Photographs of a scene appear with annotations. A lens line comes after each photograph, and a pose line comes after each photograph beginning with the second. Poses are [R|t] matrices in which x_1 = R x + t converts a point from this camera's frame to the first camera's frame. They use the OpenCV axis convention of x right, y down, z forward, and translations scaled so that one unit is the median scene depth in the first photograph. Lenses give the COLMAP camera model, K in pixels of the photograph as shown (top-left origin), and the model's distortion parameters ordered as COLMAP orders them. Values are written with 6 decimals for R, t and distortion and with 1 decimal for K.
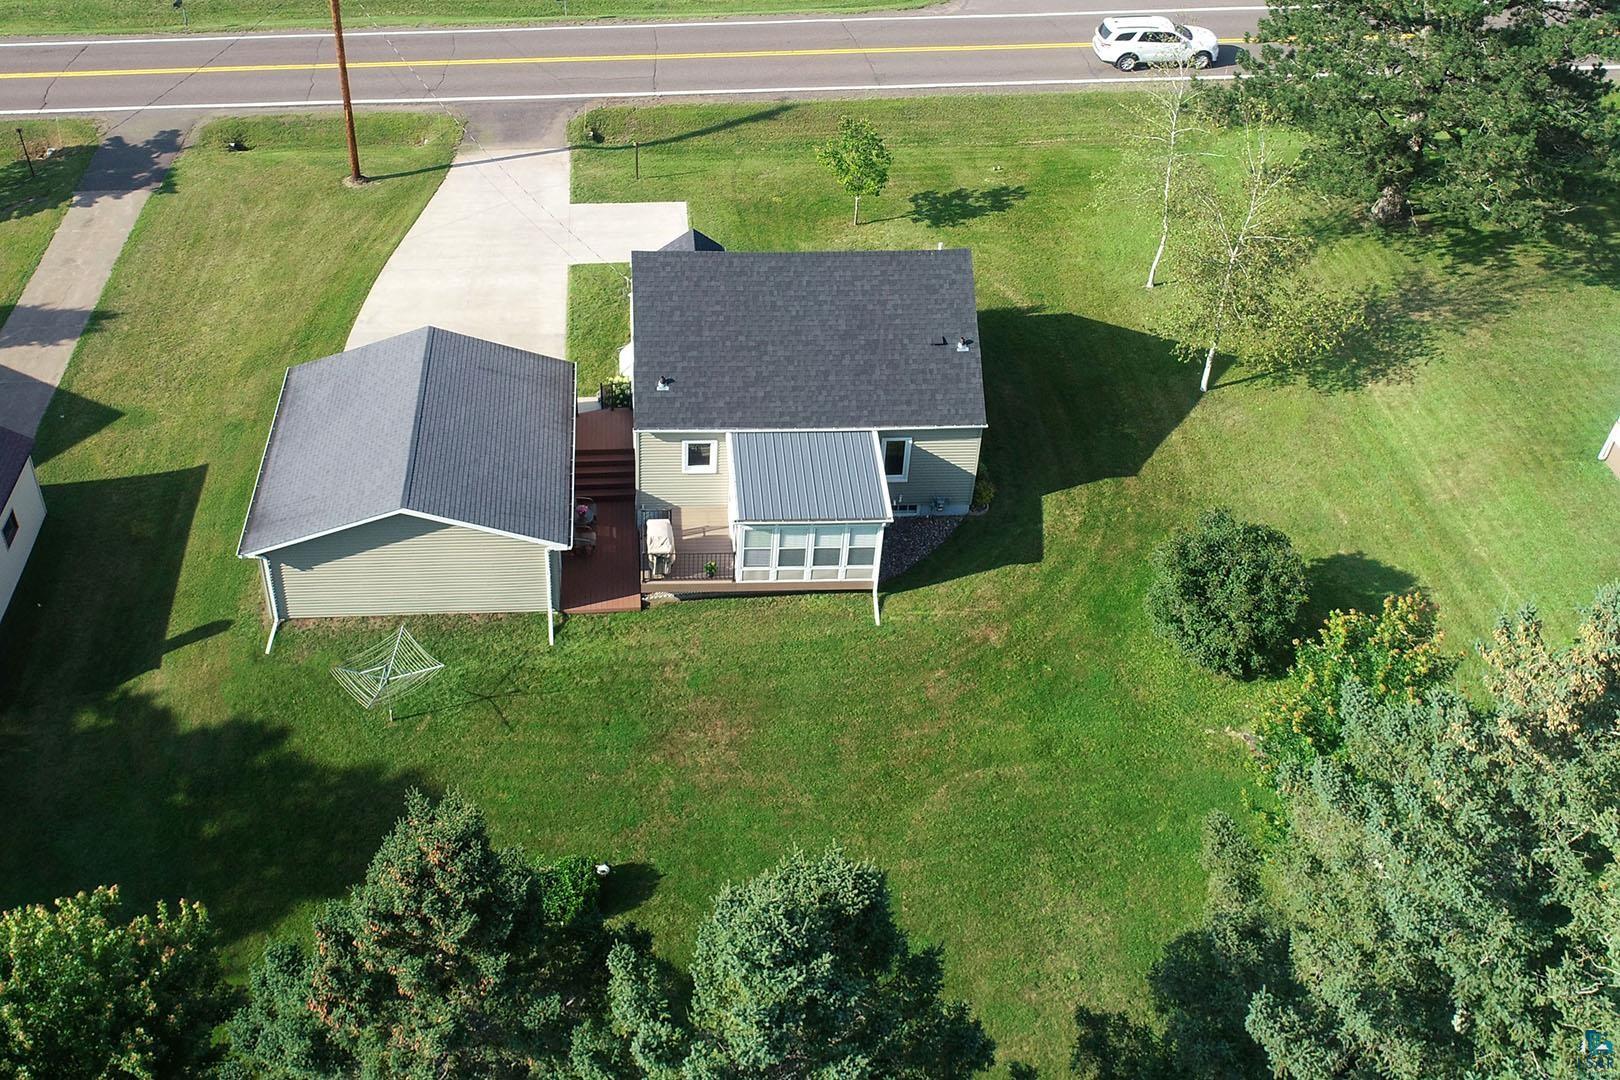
lens RADIAL K [[1414.4, 0, 760.9], [0, 1414.4, 541.0], [0, 0, 1]] dist [0.000203, -0.005239]
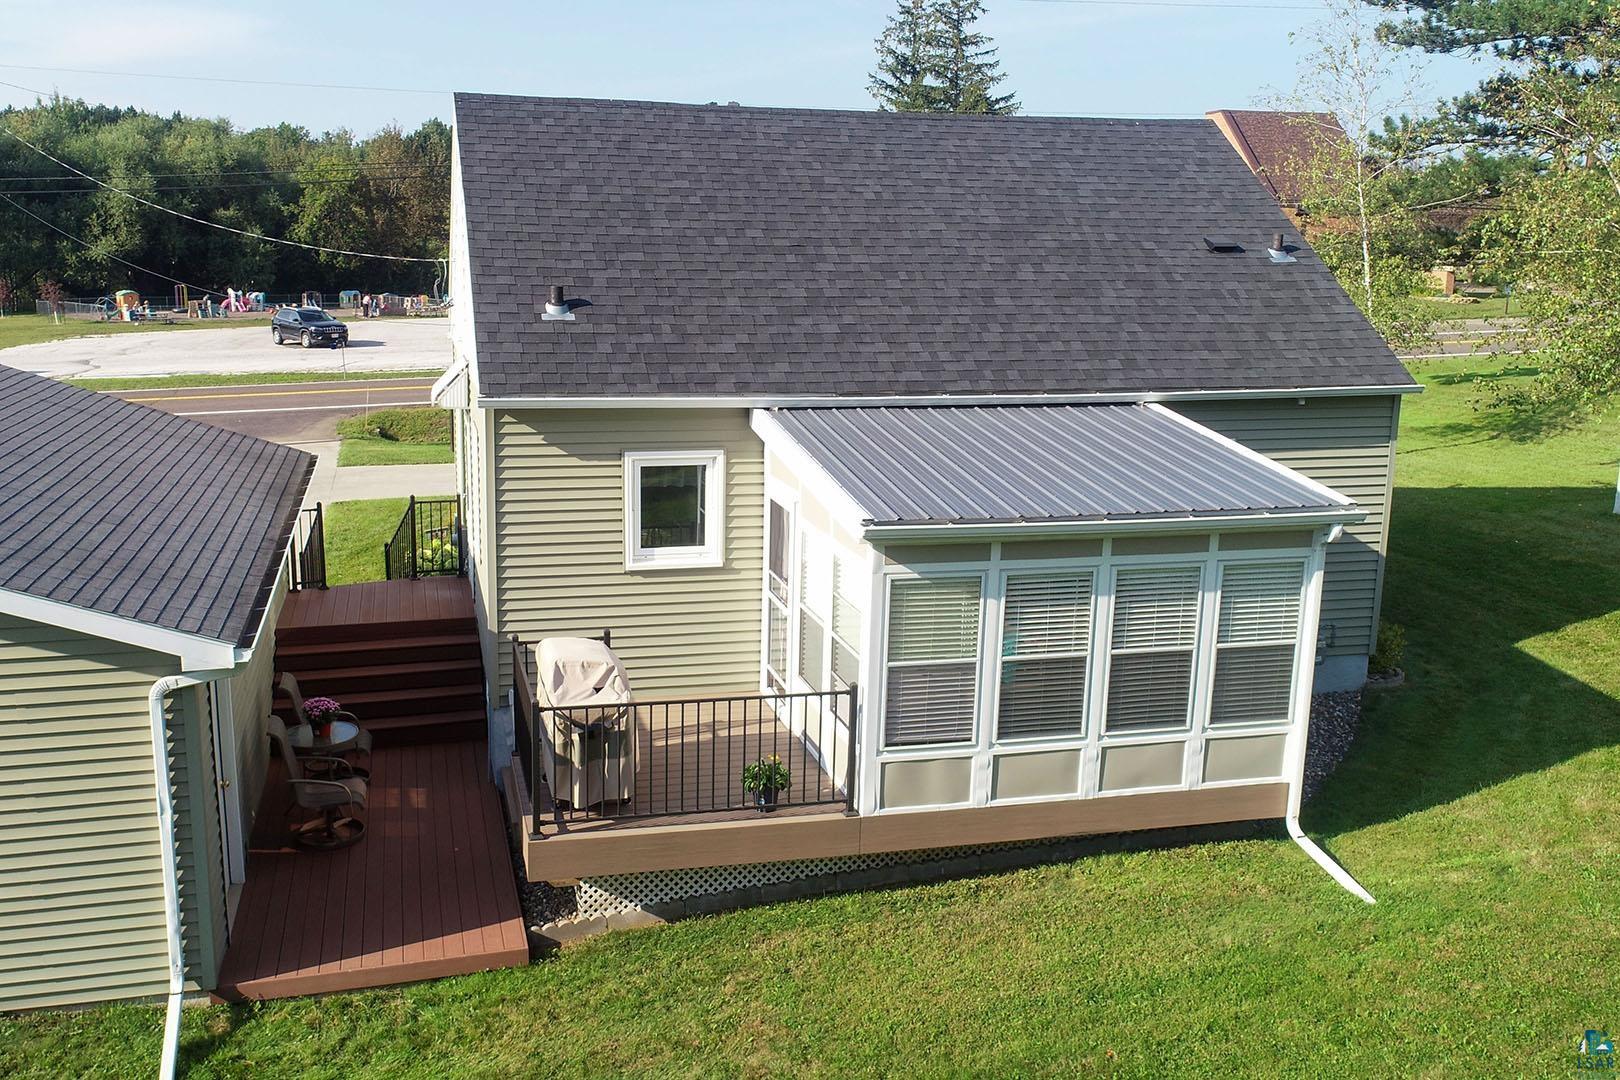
lens RADIAL K [[1414.4, 0, 760.9], [0, 1414.4, 541.0], [0, 0, 1]] dist [0.000203, -0.005239]
pose [[0.987010, -0.066752, 0.146136, -0.074315], [0.125691, 0.887376, -0.443582, 0.102759], [-0.100067, 0.456188, 0.884239, 0.707687]]
